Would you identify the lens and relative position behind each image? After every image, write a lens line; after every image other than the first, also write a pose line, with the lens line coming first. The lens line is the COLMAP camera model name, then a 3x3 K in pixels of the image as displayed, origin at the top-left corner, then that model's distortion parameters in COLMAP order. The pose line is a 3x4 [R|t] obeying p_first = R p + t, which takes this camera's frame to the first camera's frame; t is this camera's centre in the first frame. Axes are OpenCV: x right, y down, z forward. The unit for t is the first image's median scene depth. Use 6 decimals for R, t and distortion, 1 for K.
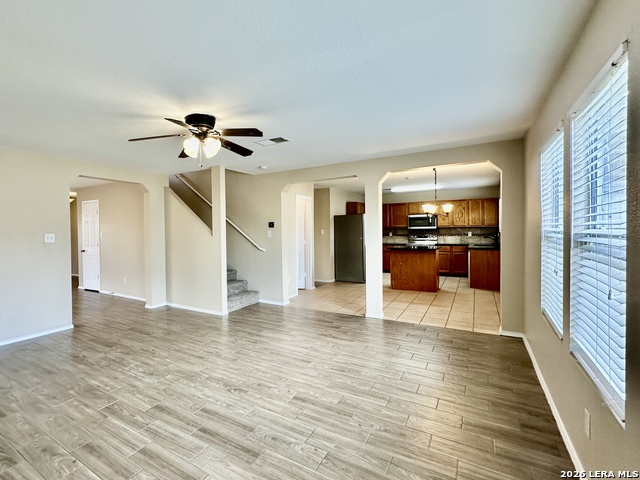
lens RADIAL K [[315.0, 0, 261.2], [0, 315.0, 231.8], [0, 0, 1]] dist [-0.000753, 0.000029]
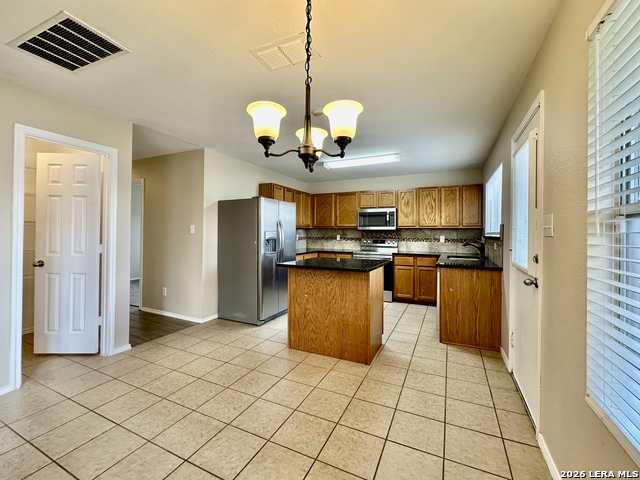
lens RADIAL K [[270.2, 0, 319.3], [0, 270.2, 231.0], [0, 0, 1]] dist [0.000040, 0.000015]
pose [[0.988596, 0.024647, 0.148562, 0.328787], [-0.021956, 0.999564, -0.019727, 0.007727], [-0.148983, 0.016240, 0.988706, 0.485477]]
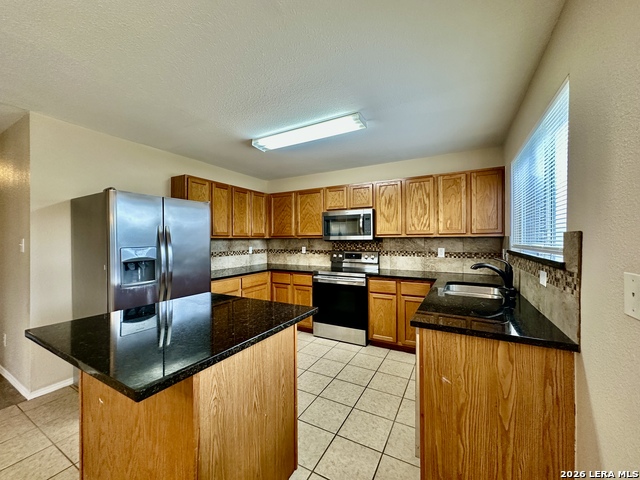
lens RADIAL K [[250.4, 0, 320.0], [0, 250.4, 240.0], [0, 0, 1]] dist [0.000414, -0.000015]
pose [[0.995883, 0.011773, 0.089876, 0.469306], [-0.010903, 0.999889, -0.010163, -0.005622], [-0.089986, 0.009141, 0.995901, 0.674186]]
